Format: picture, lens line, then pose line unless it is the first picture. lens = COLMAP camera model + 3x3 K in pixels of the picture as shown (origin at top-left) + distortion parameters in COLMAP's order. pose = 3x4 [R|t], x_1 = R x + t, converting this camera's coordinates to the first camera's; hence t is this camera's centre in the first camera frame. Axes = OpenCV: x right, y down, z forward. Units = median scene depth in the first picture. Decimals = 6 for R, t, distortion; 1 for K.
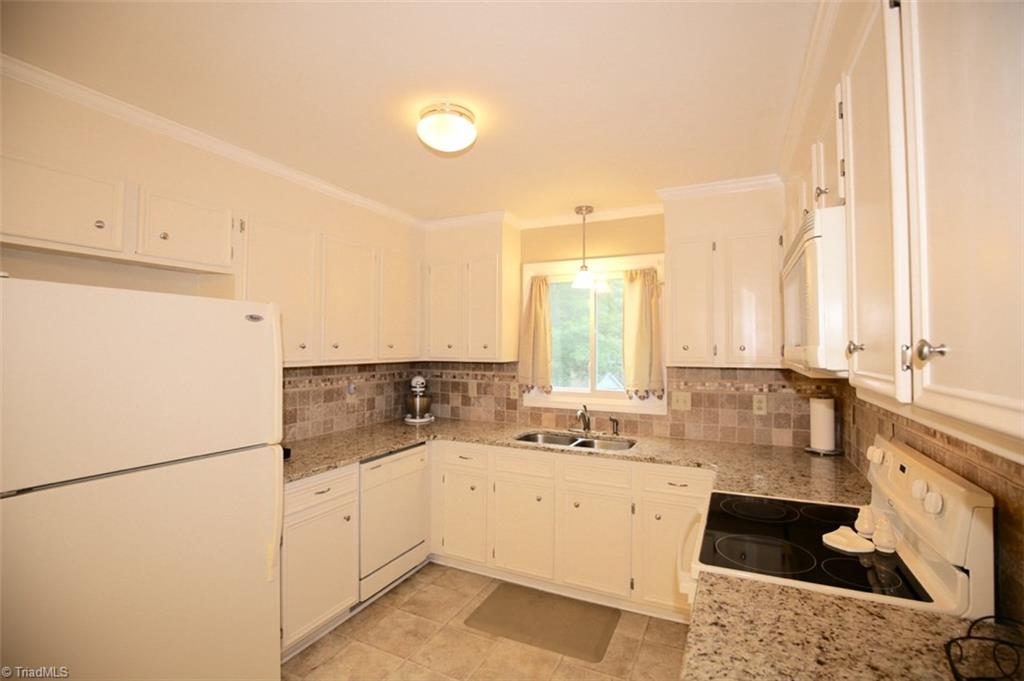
lens RADIAL K [[476.4, 0, 509.1], [0, 476.4, 335.0], [0, 0, 1]] dist [-0.028630, 0.001638]
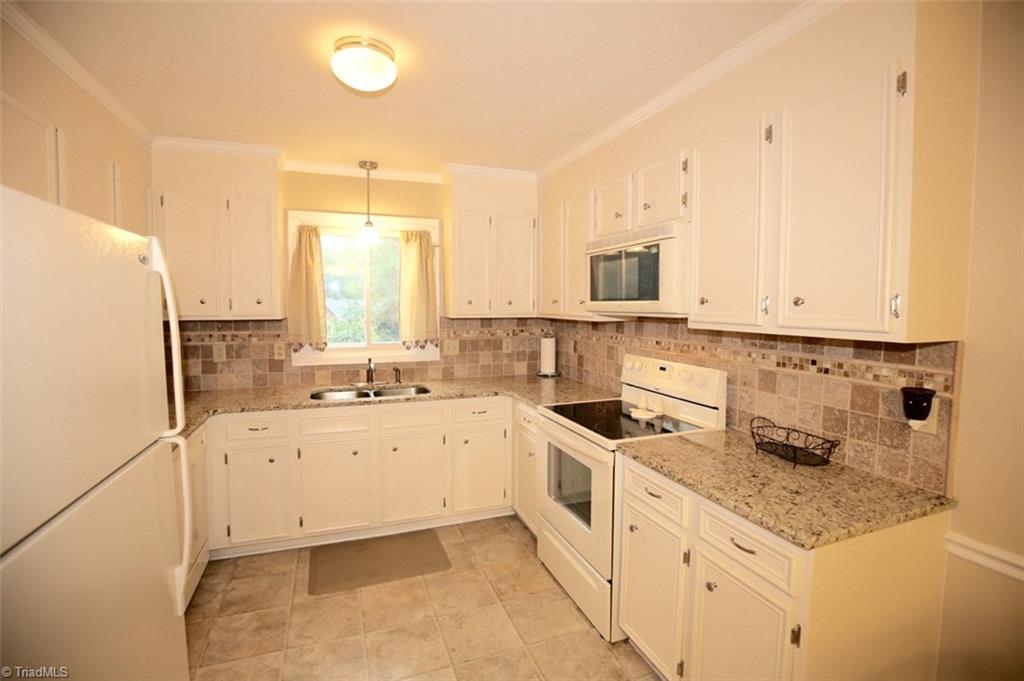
lens RADIAL K [[472.1, 0, 510.3], [0, 472.1, 332.4], [0, 0, 1]] dist [-0.030089, 0.000113]
pose [[0.687693, -0.047199, 0.724465, -0.375387], [-0.016584, 0.996603, 0.080671, 0.003850], [-0.725812, -0.067491, 0.684574, 0.083774]]
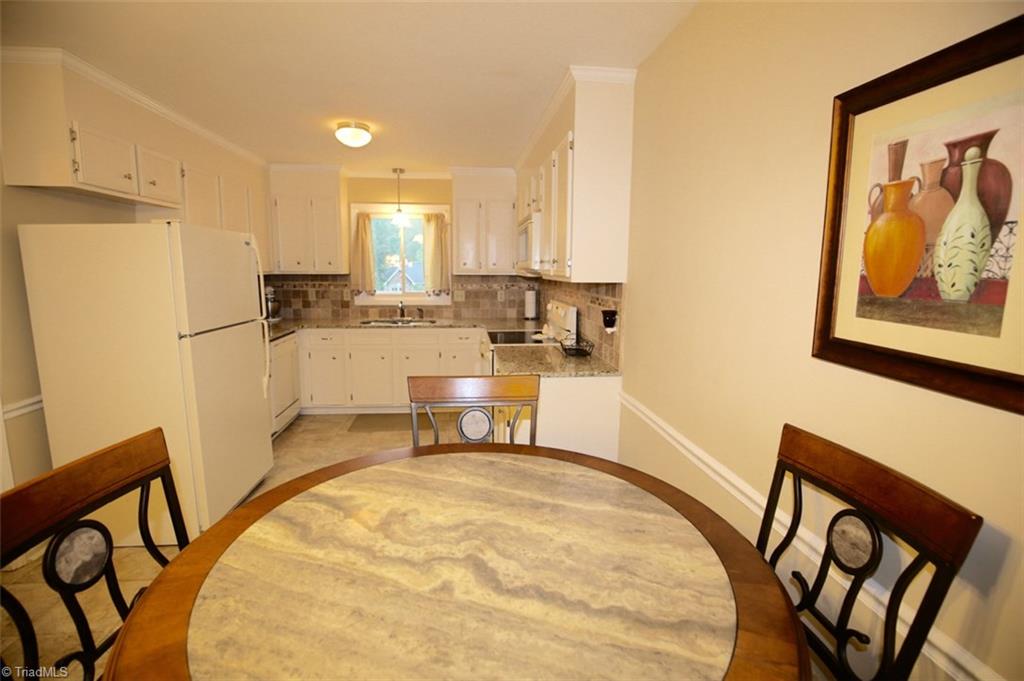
lens RADIAL K [[476.4, 0, 509.1], [0, 476.4, 335.0], [0, 0, 1]] dist [-0.028630, 0.001638]
pose [[0.852764, -0.072244, 0.517276, -0.358407], [-0.014554, 0.986716, 0.161800, -0.000339], [-0.522093, -0.145506, 0.840385, -0.514693]]
